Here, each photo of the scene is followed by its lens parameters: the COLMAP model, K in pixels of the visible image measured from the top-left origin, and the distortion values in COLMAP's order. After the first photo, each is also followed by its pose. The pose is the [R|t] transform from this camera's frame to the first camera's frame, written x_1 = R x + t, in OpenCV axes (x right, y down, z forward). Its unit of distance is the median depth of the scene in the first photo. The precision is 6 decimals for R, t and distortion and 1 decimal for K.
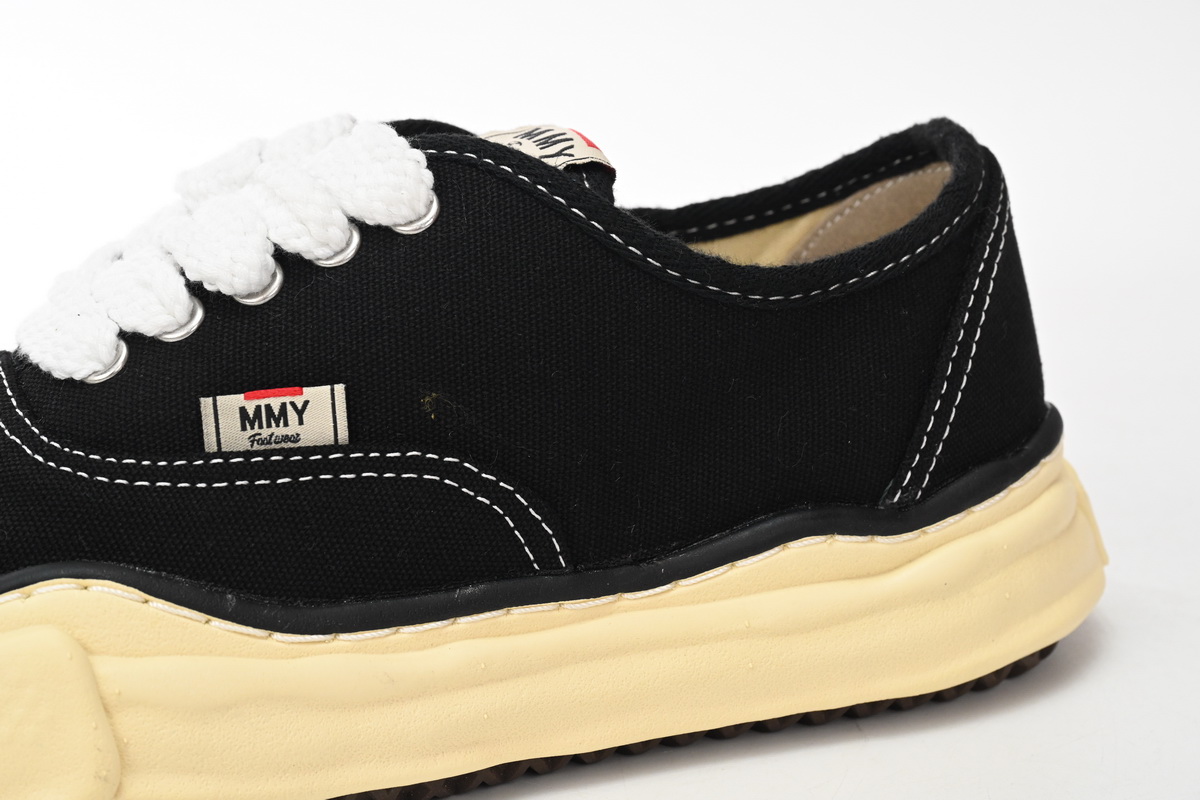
lens RADIAL K [[2346.2, 0, 600.3], [0, 2346.2, 401.4], [0, 0, 1]] dist [0.019849, 0.000000]
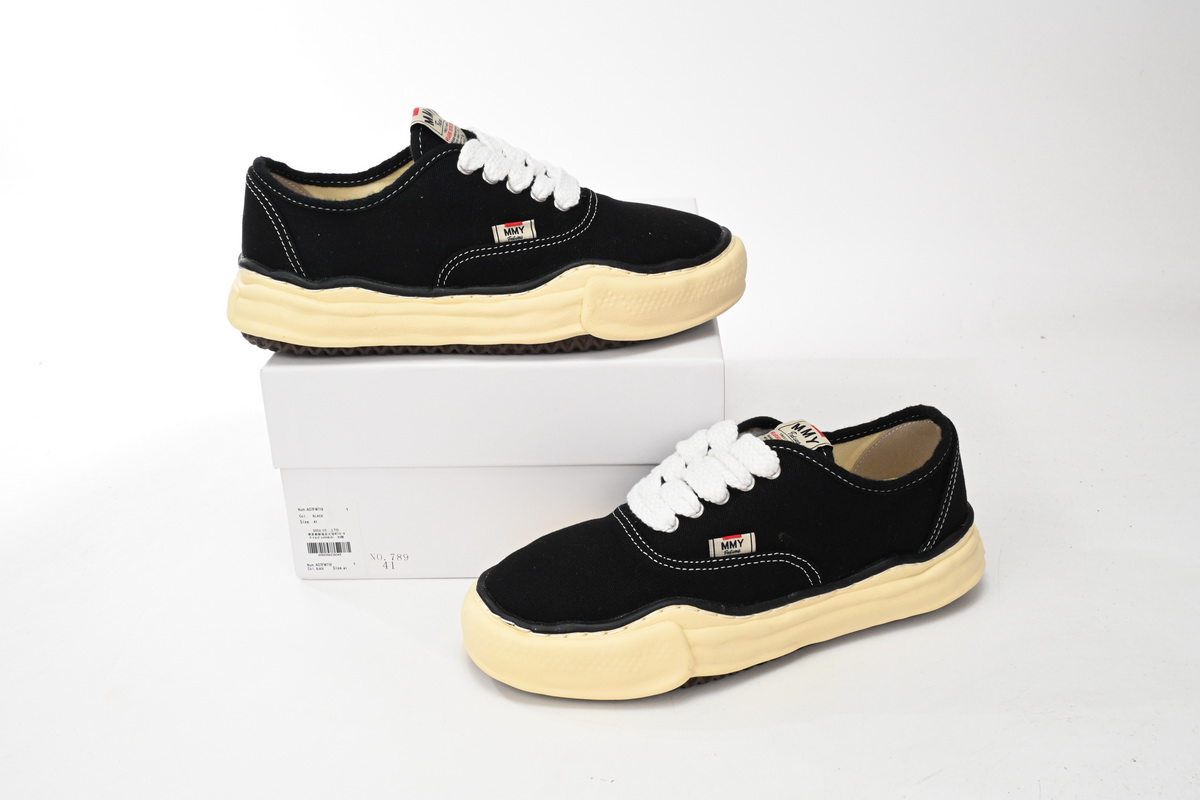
lens RADIAL K [[1252.7, 0, 596.6], [0, 1252.7, 396.7], [0, 0, 1]] dist [0.024186, 0.000000]
pose [[0.999105, -0.028789, 0.030997, -0.352526], [0.024344, 0.990508, 0.135281, -0.399038], [-0.034598, -0.134405, 0.990322, -0.560649]]
